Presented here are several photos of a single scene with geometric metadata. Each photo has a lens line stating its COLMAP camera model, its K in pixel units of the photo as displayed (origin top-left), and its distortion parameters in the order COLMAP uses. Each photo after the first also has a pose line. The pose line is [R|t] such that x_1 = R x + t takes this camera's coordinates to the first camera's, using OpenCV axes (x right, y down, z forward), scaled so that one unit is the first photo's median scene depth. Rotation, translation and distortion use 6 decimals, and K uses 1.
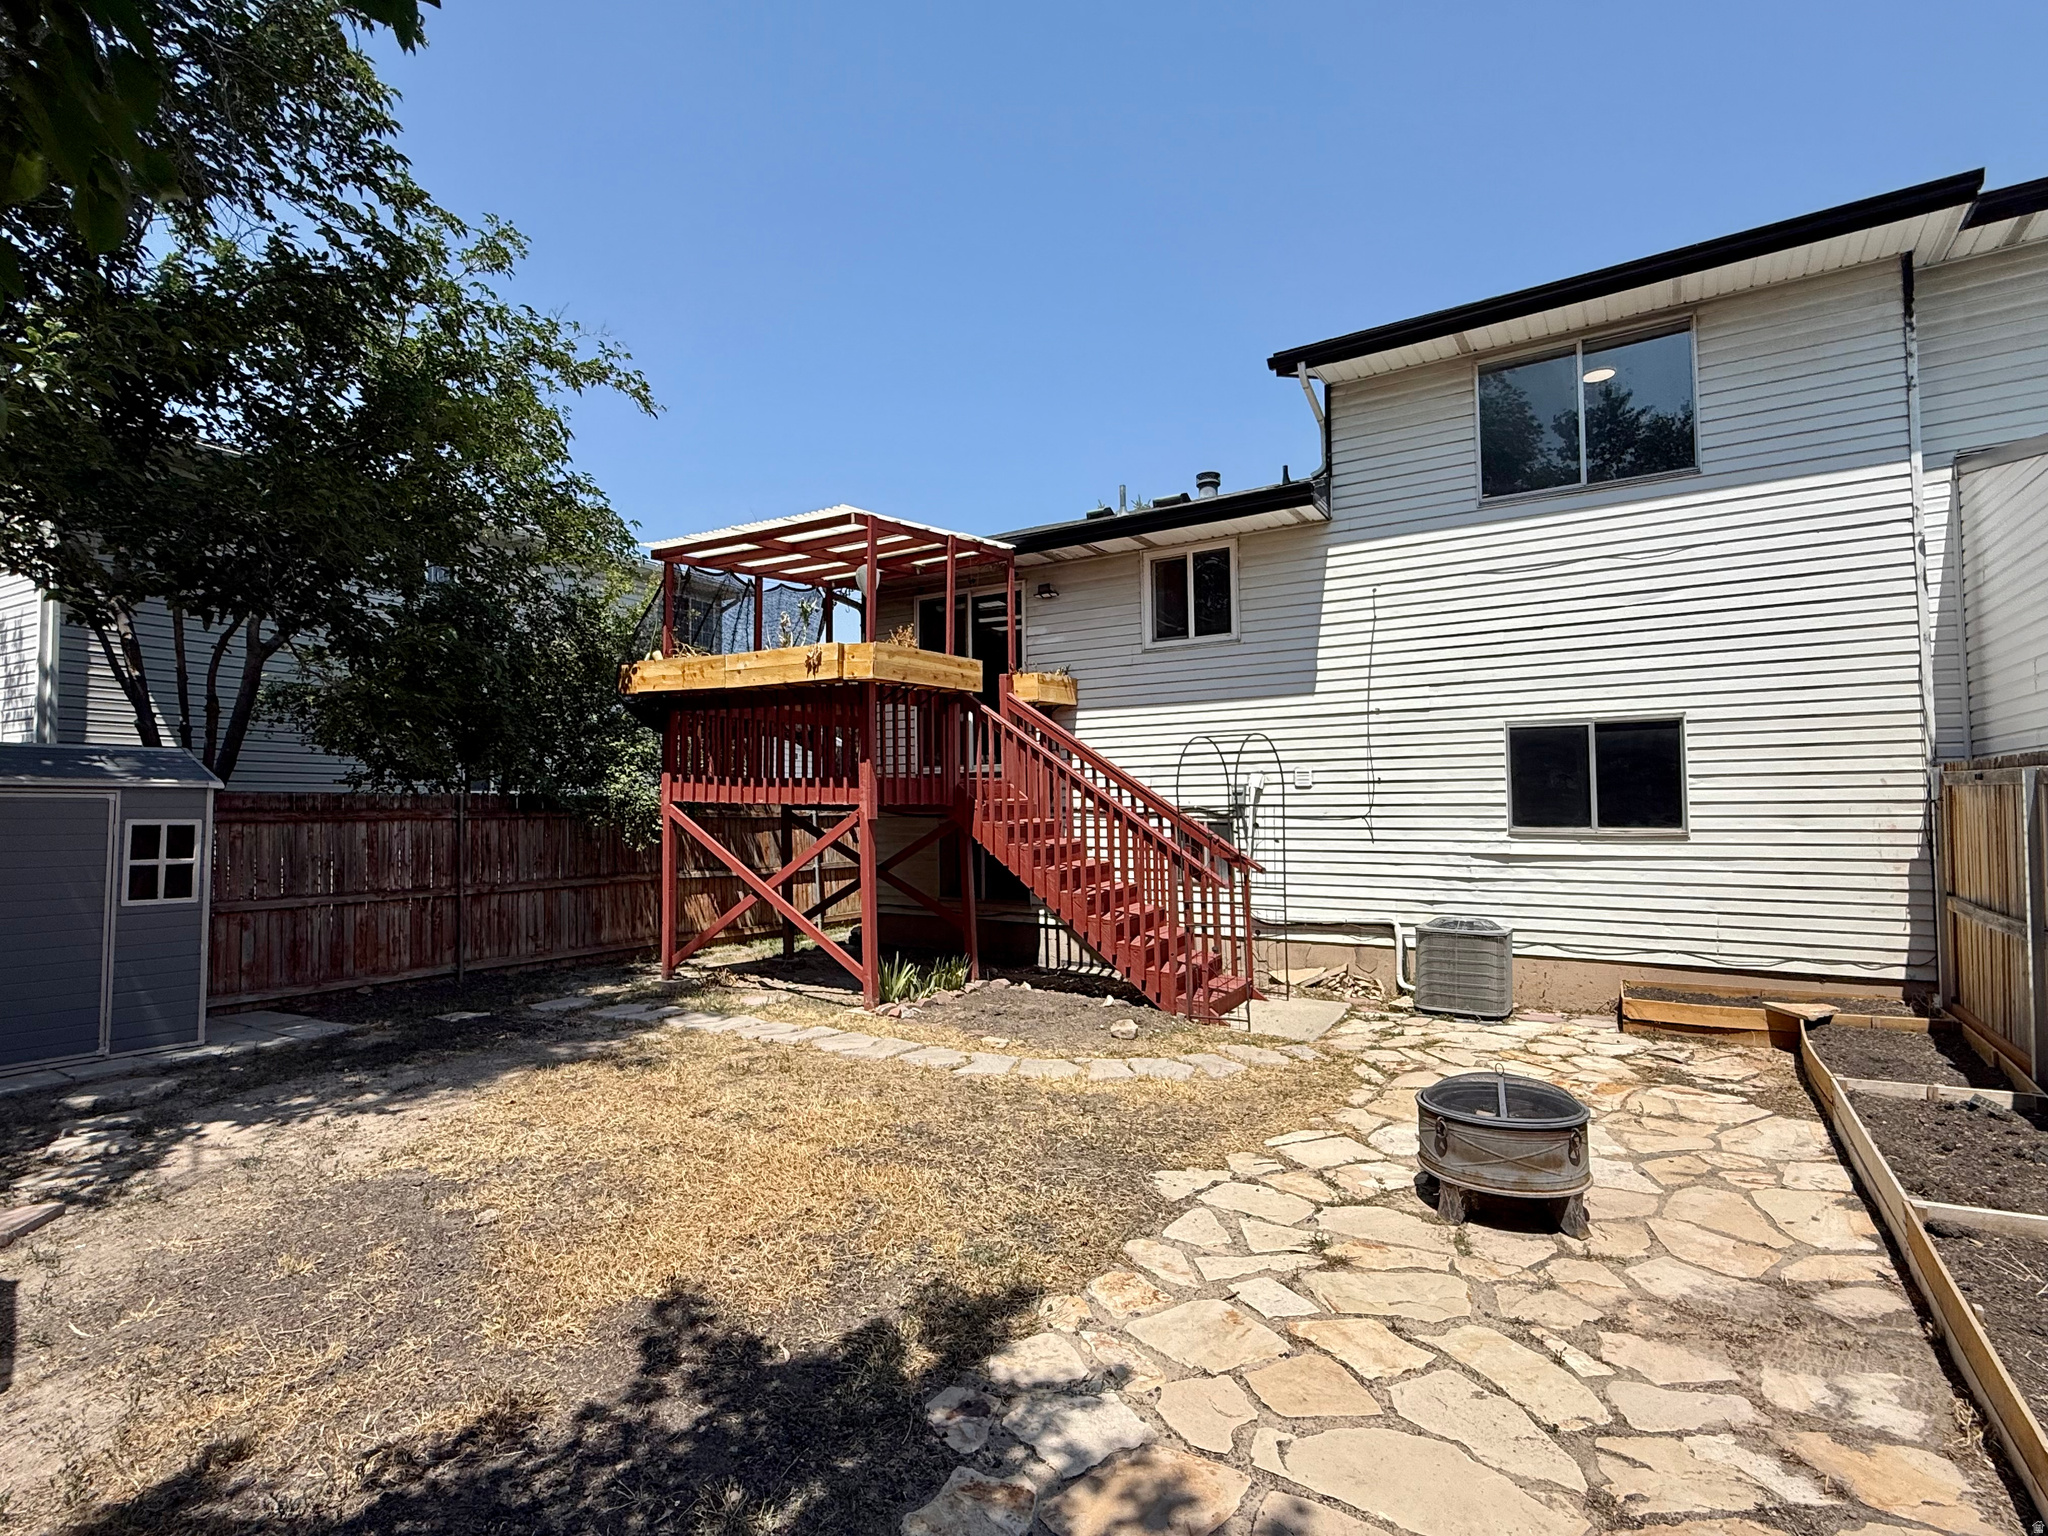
lens RADIAL K [[1009.8, 0, 1024.0], [0, 1009.8, 769.6], [0, 0, 1]] dist [0.003088, -0.000351]
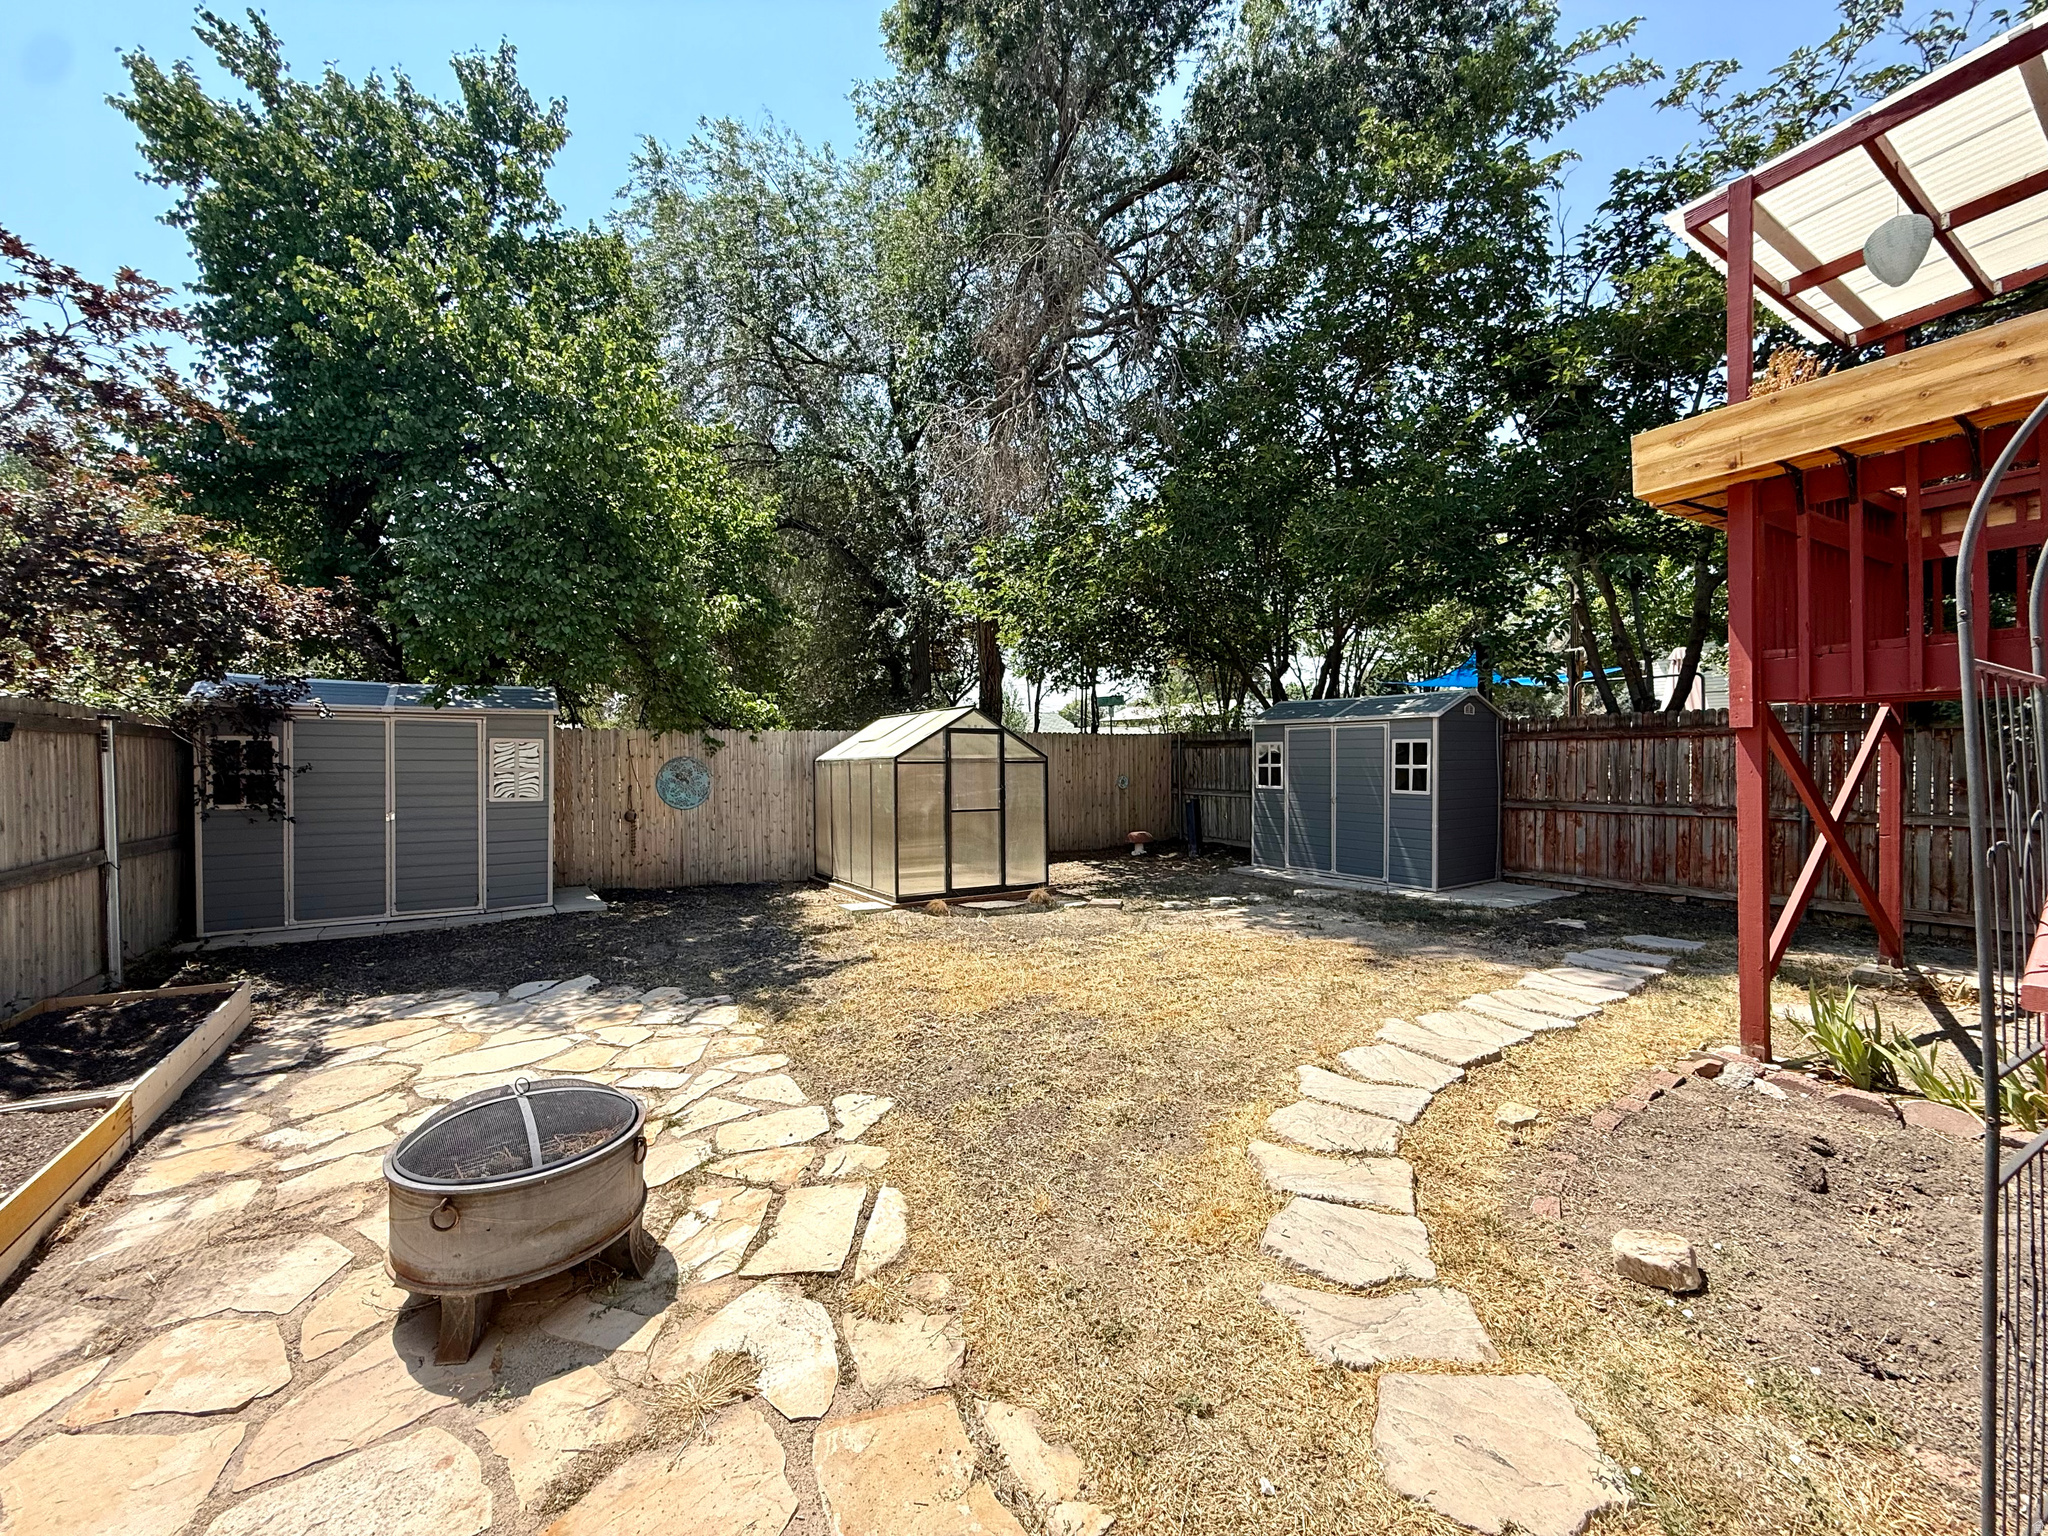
lens RADIAL K [[824.2, 0, 1025.0], [0, 824.2, 764.1], [0, 0, 1]] dist [0.002337, -0.000122]
pose [[-0.432829, 0.020445, -0.901244, 0.758429], [0.053654, 0.998555, -0.003115, 0.084252], [0.899878, -0.049703, -0.433301, 1.434343]]
